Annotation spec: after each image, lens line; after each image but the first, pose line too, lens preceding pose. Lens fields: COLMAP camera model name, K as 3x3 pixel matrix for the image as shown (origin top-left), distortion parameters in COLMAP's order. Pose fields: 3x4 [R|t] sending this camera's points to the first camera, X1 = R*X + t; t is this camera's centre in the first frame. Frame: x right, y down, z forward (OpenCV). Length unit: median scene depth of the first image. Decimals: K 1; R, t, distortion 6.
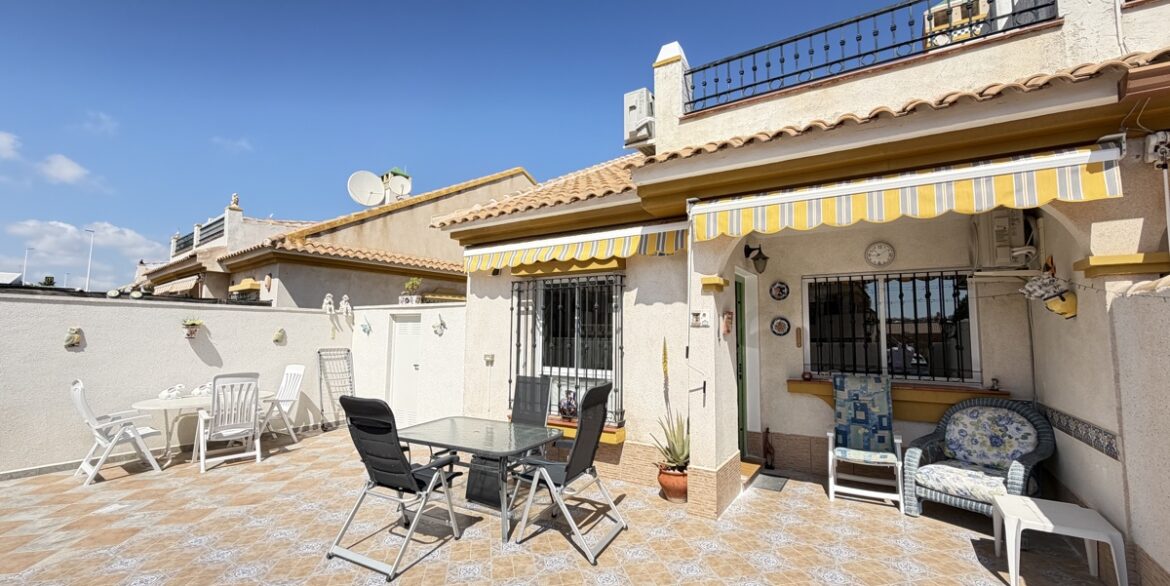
lens RADIAL K [[466.3, 0, 583.0], [0, 466.3, 295.4], [0, 0, 1]] dist [0.000713, -0.000194]
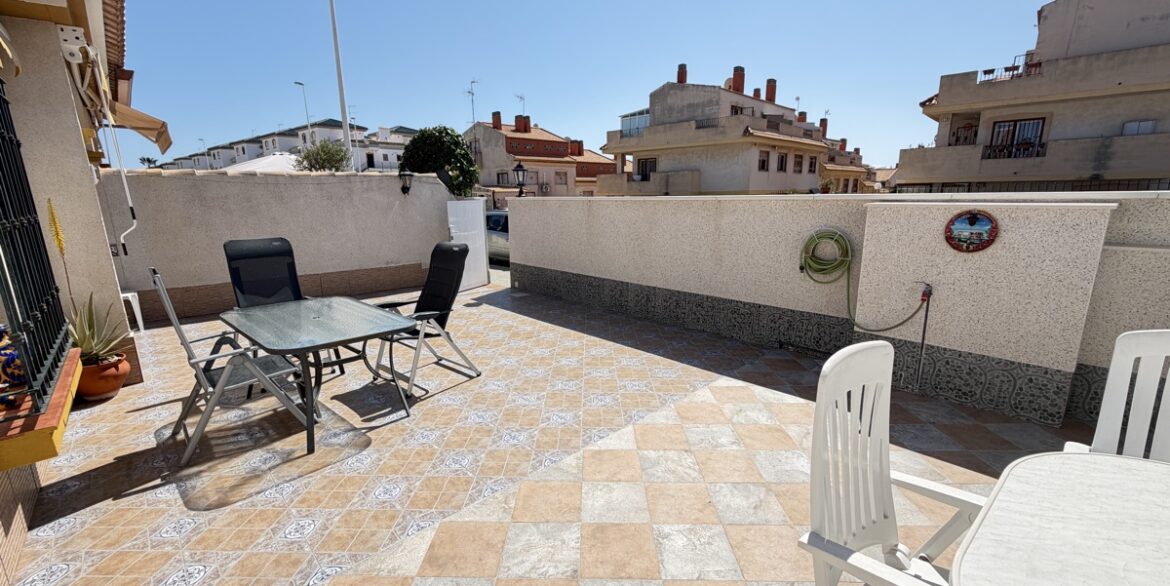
lens RADIAL K [[466.3, 0, 583.0], [0, 466.3, 295.4], [0, 0, 1]] dist [0.000713, -0.000194]
pose [[-0.974057, -0.046149, 0.221546, -0.757072], [-0.015059, 0.990034, 0.140021, 0.120939], [-0.225799, 0.133052, -0.965045, 1.482122]]
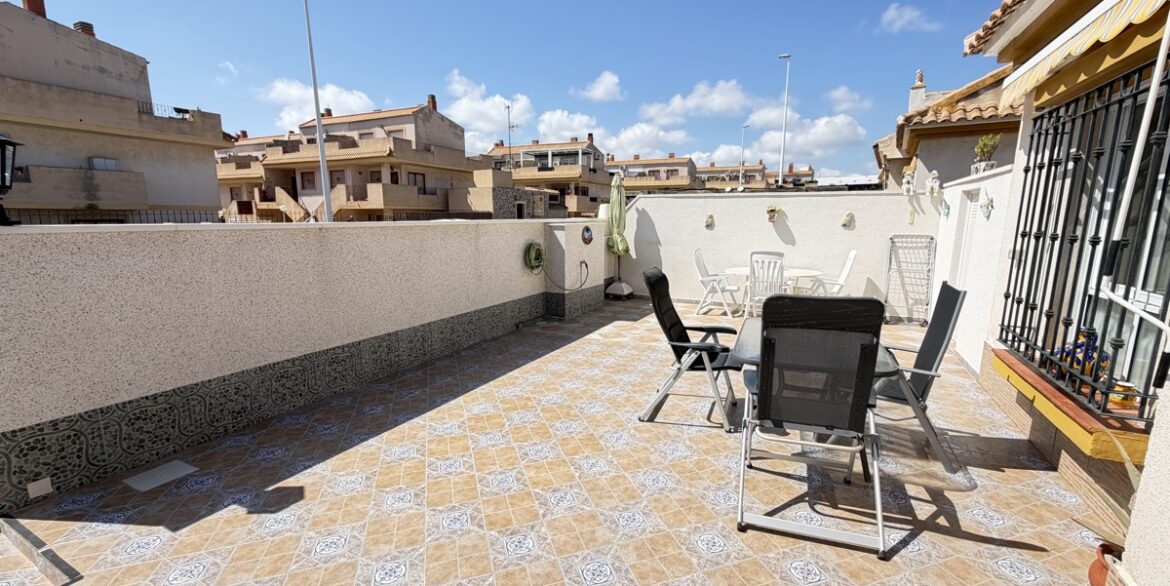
lens RADIAL K [[466.3, 0, 583.0], [0, 466.3, 295.4], [0, 0, 1]] dist [0.000713, -0.000194]
pose [[0.101221, 0.156536, -0.982472, 0.450696], [0.078721, 0.983187, 0.164760, 0.053370], [0.991745, -0.094019, 0.087197, 0.497111]]
